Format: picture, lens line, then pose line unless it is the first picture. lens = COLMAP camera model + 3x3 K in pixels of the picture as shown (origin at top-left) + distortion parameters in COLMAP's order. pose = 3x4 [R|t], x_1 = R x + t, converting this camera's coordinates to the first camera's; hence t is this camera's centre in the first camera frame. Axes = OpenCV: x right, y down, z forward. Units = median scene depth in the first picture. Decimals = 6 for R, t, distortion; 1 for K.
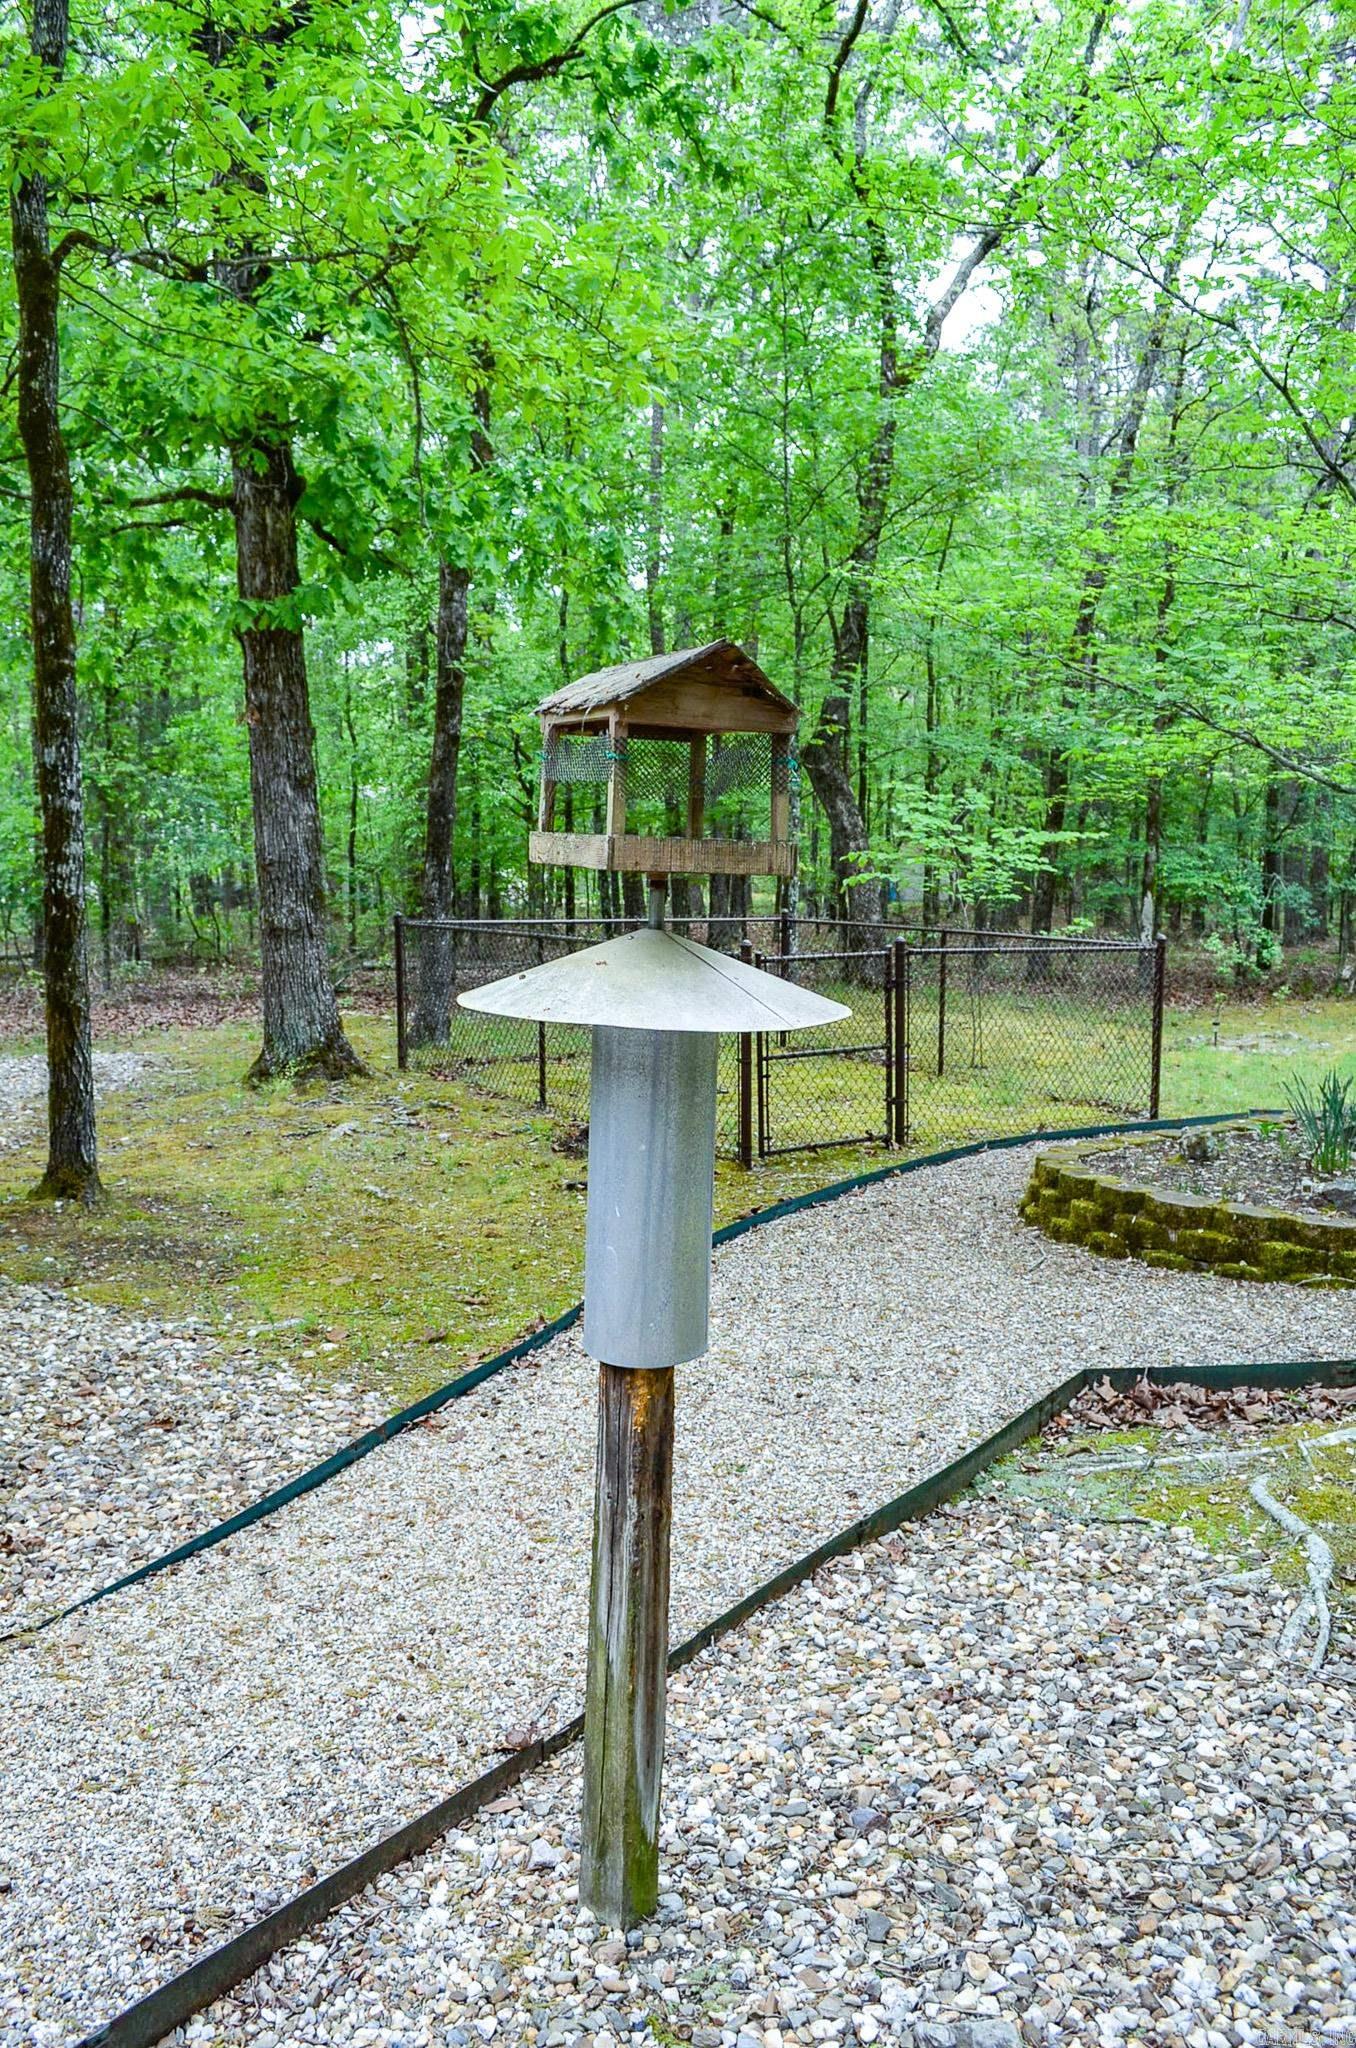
lens RADIAL K [[1643.8, 0, 680.4], [0, 1643.8, 1008.8], [0, 0, 1]] dist [-0.104288, 0.030469]
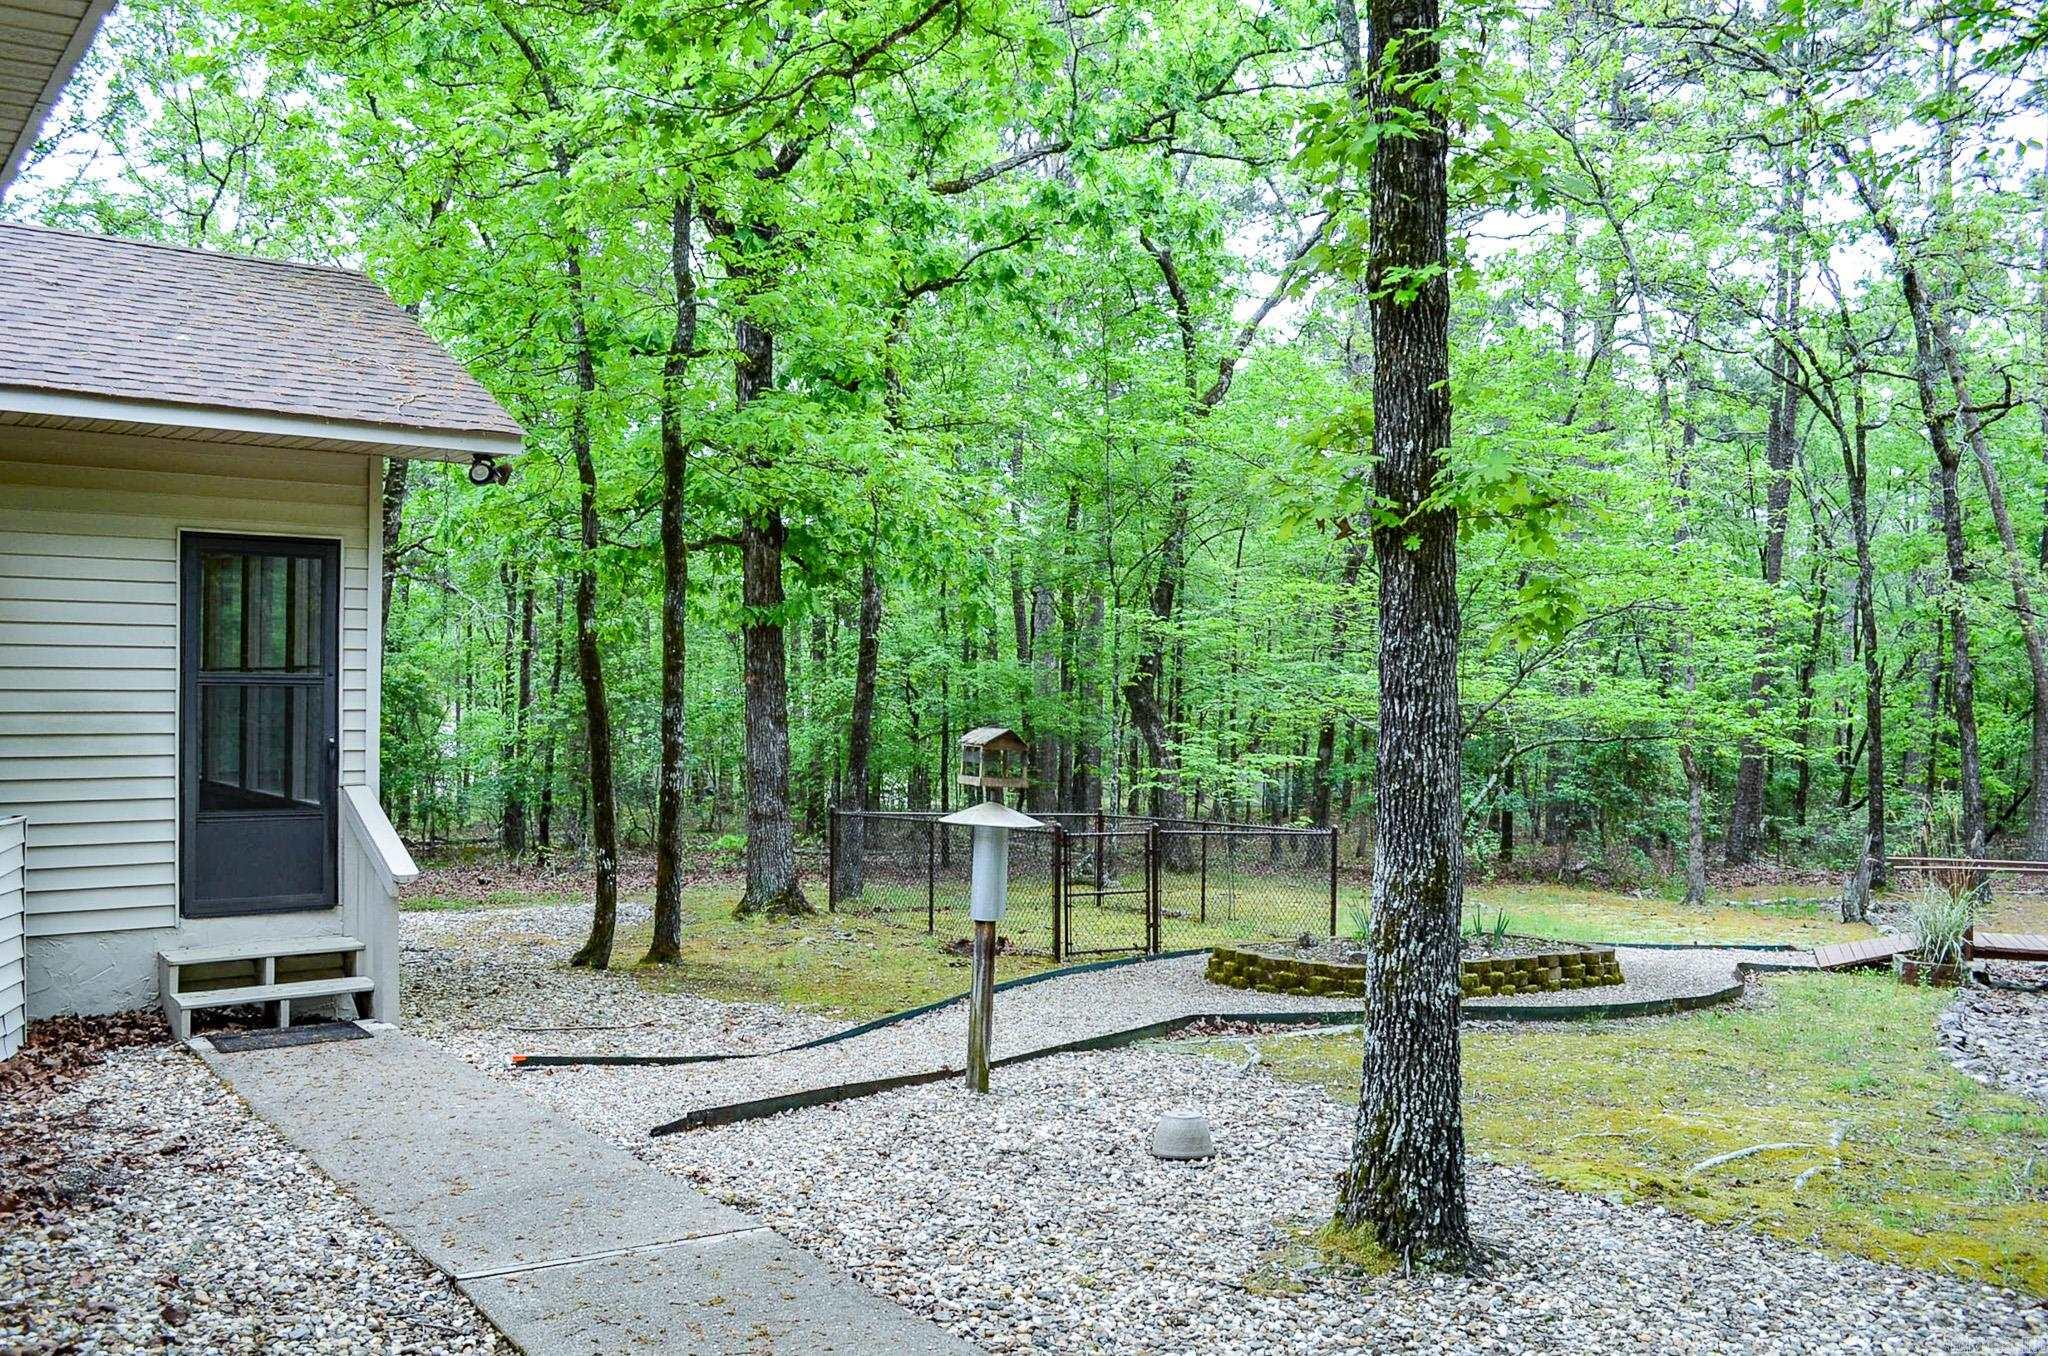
lens RADIAL K [[1643.8, 0, 1017.1], [0, 1643.8, 676.7], [0, 0, 1]] dist [-0.104288, 0.030469]
pose [[0.999788, 0.011194, -0.017308, 0.025436], [-0.013561, 0.989590, -0.143274, 0.050416], [0.015524, 0.143478, 0.989532, -0.677277]]
